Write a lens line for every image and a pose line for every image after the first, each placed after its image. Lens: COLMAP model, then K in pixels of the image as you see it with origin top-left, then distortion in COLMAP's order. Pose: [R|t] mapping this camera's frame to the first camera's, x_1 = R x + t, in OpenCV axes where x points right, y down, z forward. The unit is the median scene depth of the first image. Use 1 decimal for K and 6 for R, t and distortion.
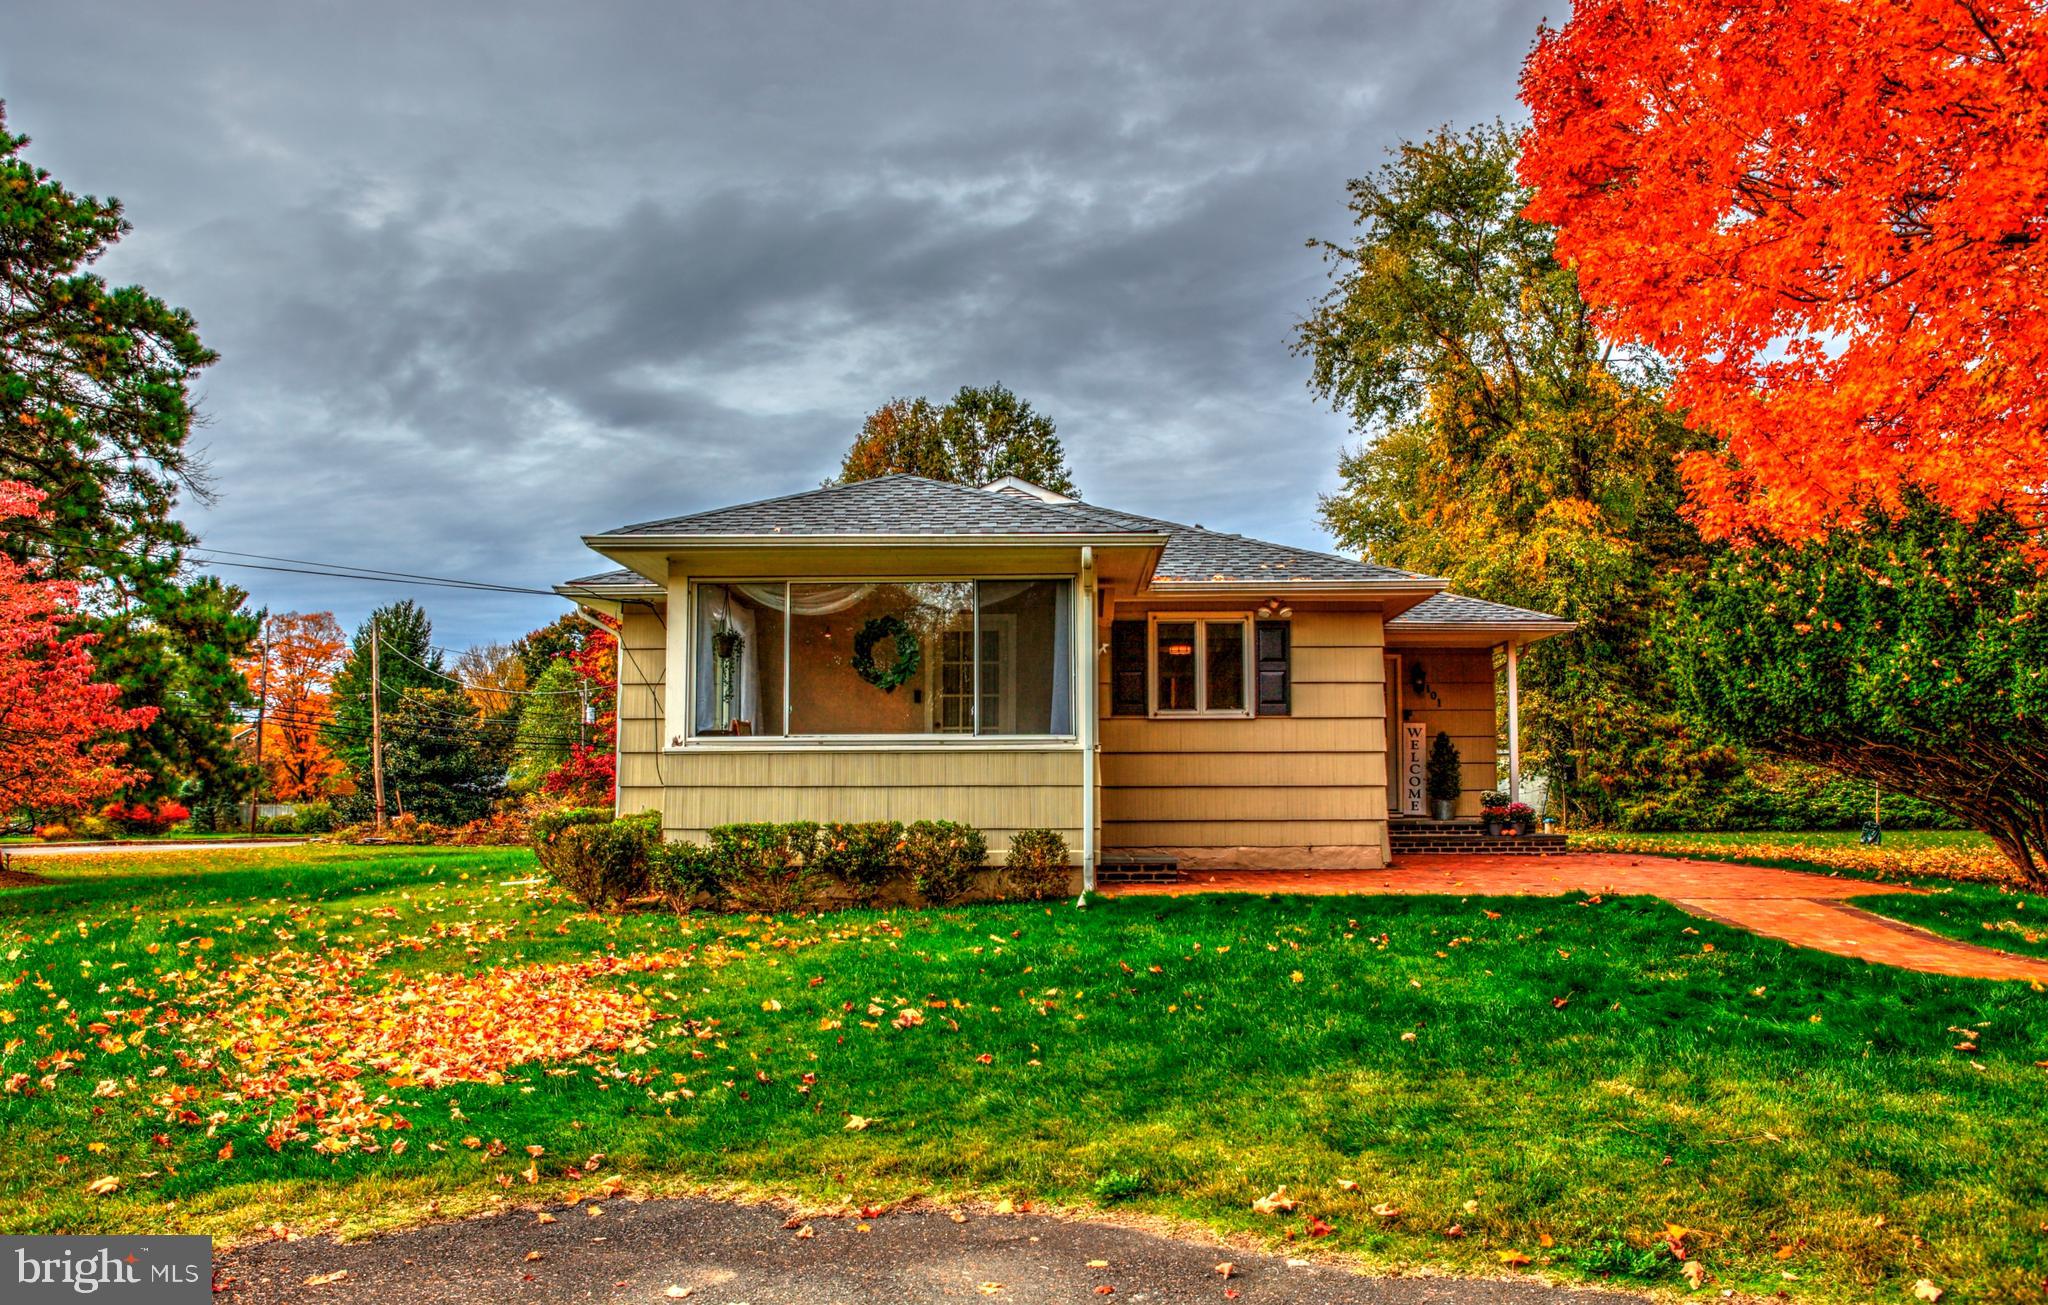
lens RADIAL K [[1669.3, 0, 1023.1], [0, 1669.3, 681.8], [0, 0, 1]] dist [-0.083946, 0.000664]
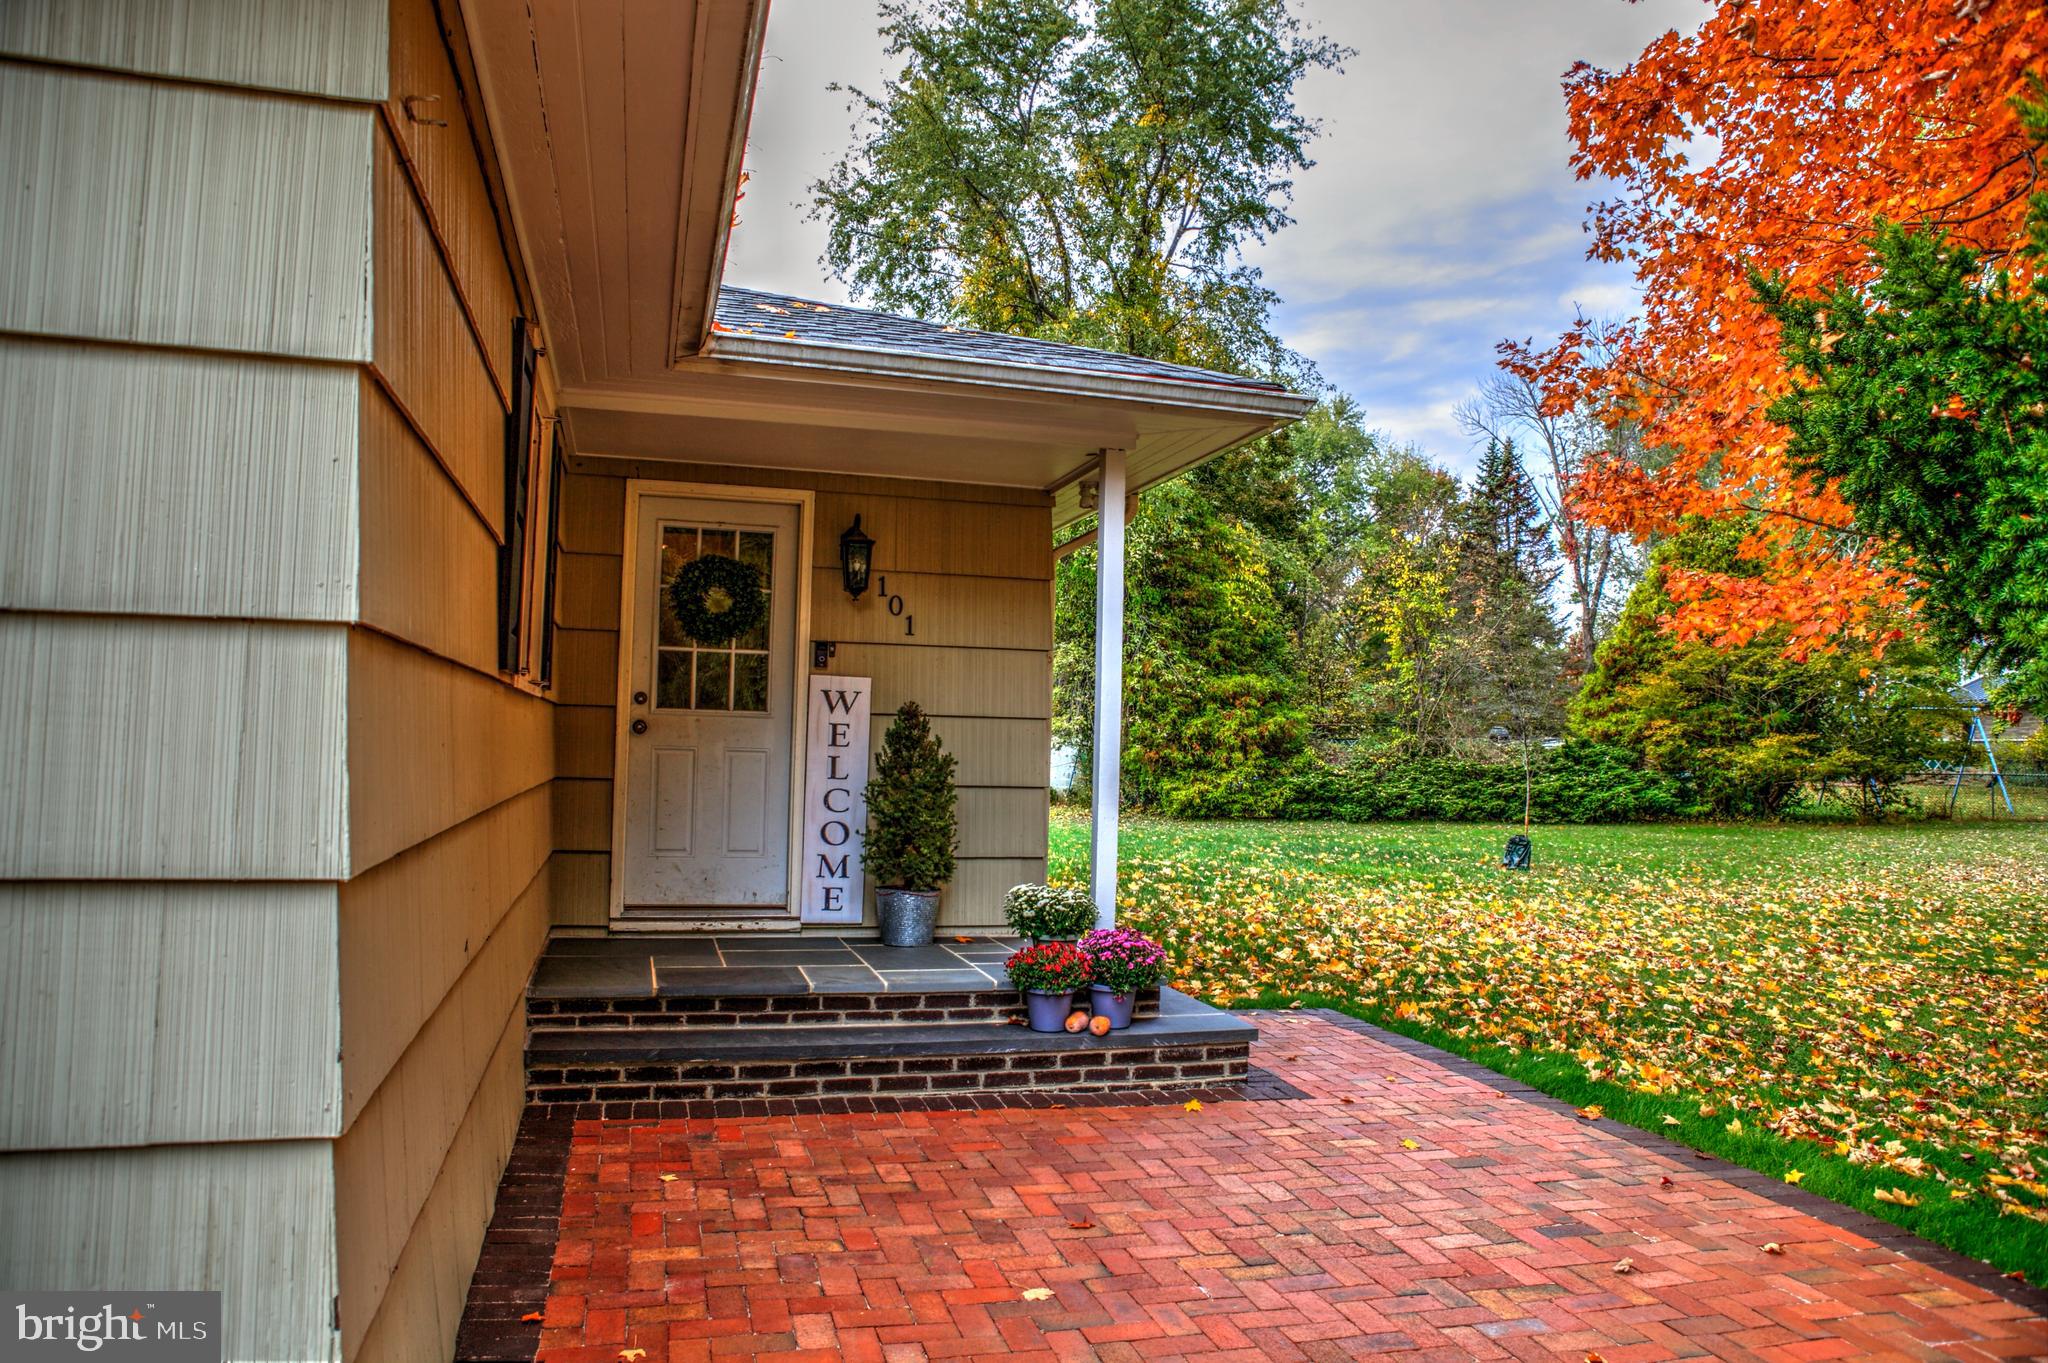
lens RADIAL K [[1412.7, 0, 1024.0], [0, 1412.7, 681.5], [0, 0, 1]] dist [-0.096677, 0.058110]
pose [[0.958415, 0.038611, 0.282753, 0.095044], [-0.047753, 0.998533, 0.025511, 0.008169], [-0.281353, -0.037953, 0.958854, 0.351323]]
